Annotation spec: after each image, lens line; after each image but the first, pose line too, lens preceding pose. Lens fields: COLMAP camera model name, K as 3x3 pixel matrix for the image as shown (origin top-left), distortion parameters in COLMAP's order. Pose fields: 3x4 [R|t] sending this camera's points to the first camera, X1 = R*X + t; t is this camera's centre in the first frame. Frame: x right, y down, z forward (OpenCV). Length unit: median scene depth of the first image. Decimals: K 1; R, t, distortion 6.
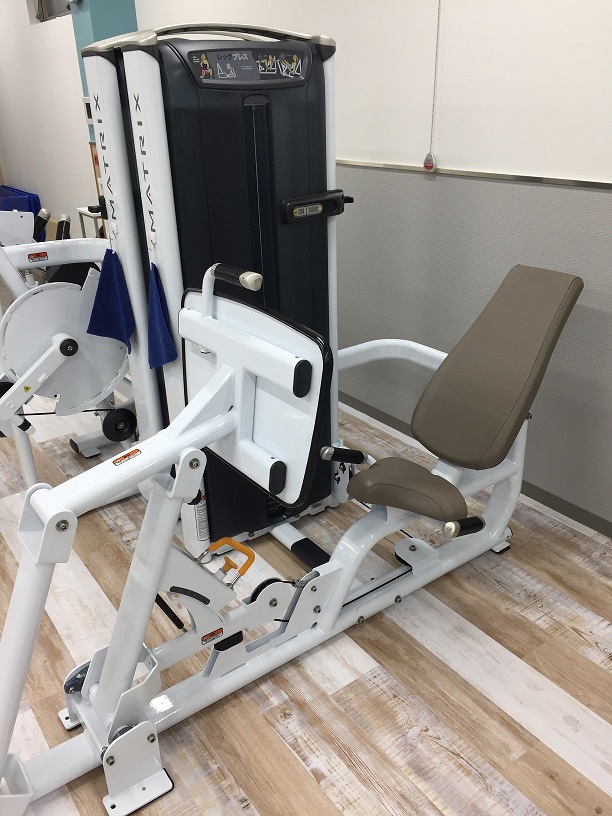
lens RADIAL K [[708.6, 0, 305.2], [0, 708.6, 406.2], [0, 0, 1]] dist [0.065914, -0.052169]
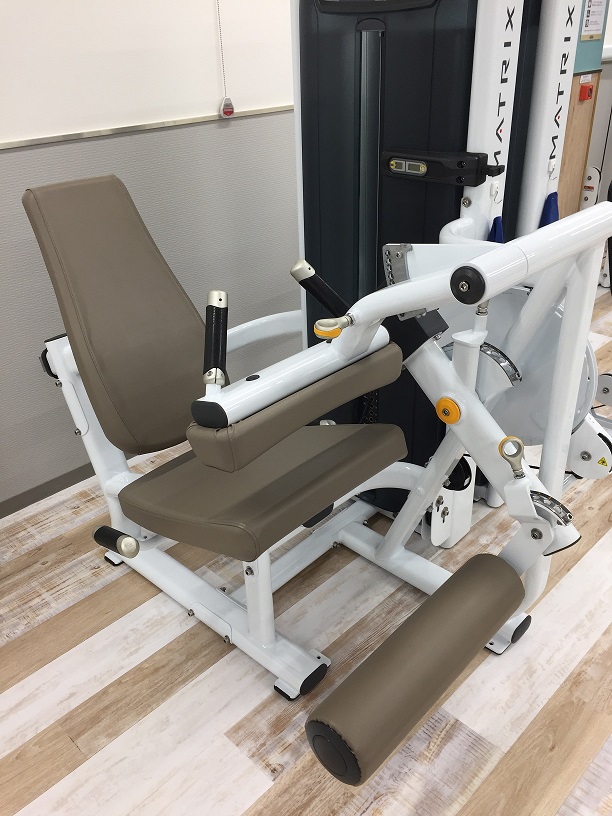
lens RADIAL K [[708.6, 0, 306.1], [0, 708.6, 408.3], [0, 0, 1]] dist [0.065914, -0.052169]
pose [[-0.164102, -0.460423, 0.872400, -0.834149], [0.427116, 0.764025, 0.483568, -0.446321], [-0.889181, 0.451971, 0.071276, 1.013939]]
